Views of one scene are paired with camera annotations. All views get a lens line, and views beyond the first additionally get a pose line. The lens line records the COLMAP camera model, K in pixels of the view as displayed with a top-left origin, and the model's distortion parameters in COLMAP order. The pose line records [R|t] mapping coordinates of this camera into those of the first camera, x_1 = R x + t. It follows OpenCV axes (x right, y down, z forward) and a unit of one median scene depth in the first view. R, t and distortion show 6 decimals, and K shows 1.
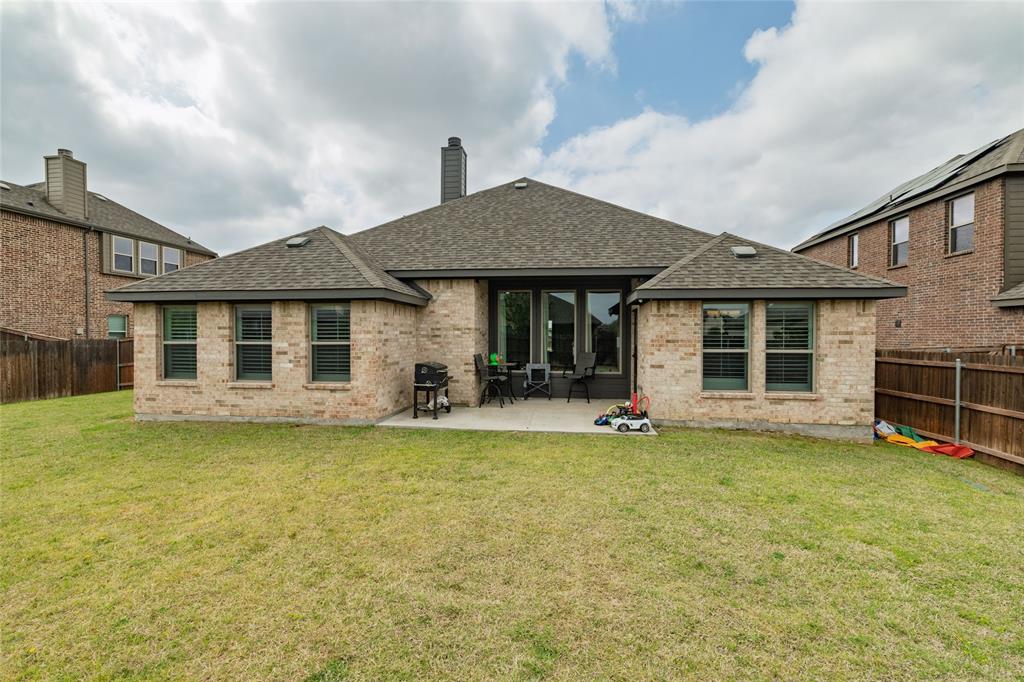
lens RADIAL K [[437.6, 0, 512.0], [0, 437.6, 341.0], [0, 0, 1]] dist [-0.000346, -0.000046]
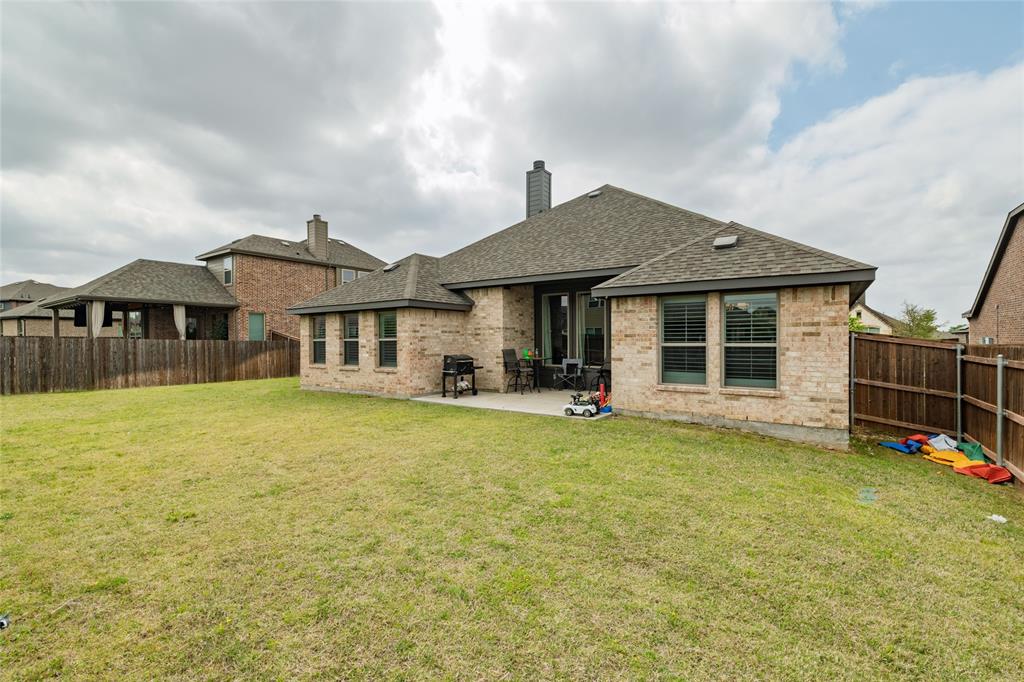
lens RADIAL K [[437.6, 0, 512.0], [0, 437.6, 341.0], [0, 0, 1]] dist [-0.000346, -0.000046]
pose [[0.890137, -0.005075, -0.455664, 0.577472], [0.002028, 0.999972, -0.007176, 0.019943], [0.455688, 0.005463, 0.890123, -0.071451]]
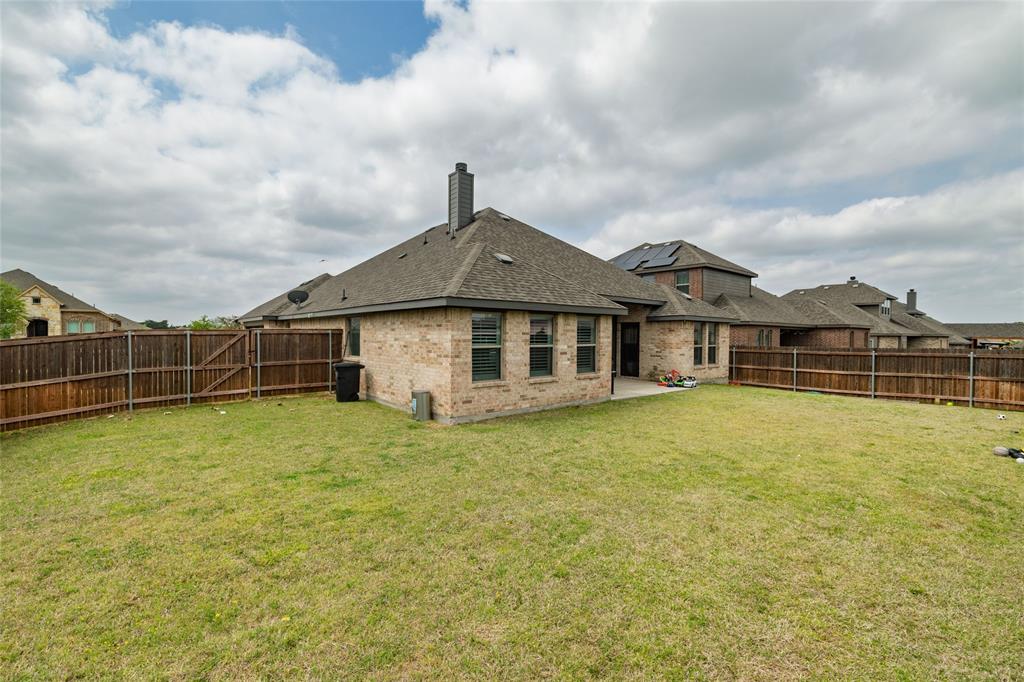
lens RADIAL K [[437.6, 0, 512.0], [0, 437.6, 341.0], [0, 0, 1]] dist [-0.000346, -0.000046]
pose [[0.678648, -0.007665, 0.734423, -1.578499], [0.002079, 0.999962, 0.008515, -0.020230], [-0.734460, -0.004251, 0.678638, 0.230941]]
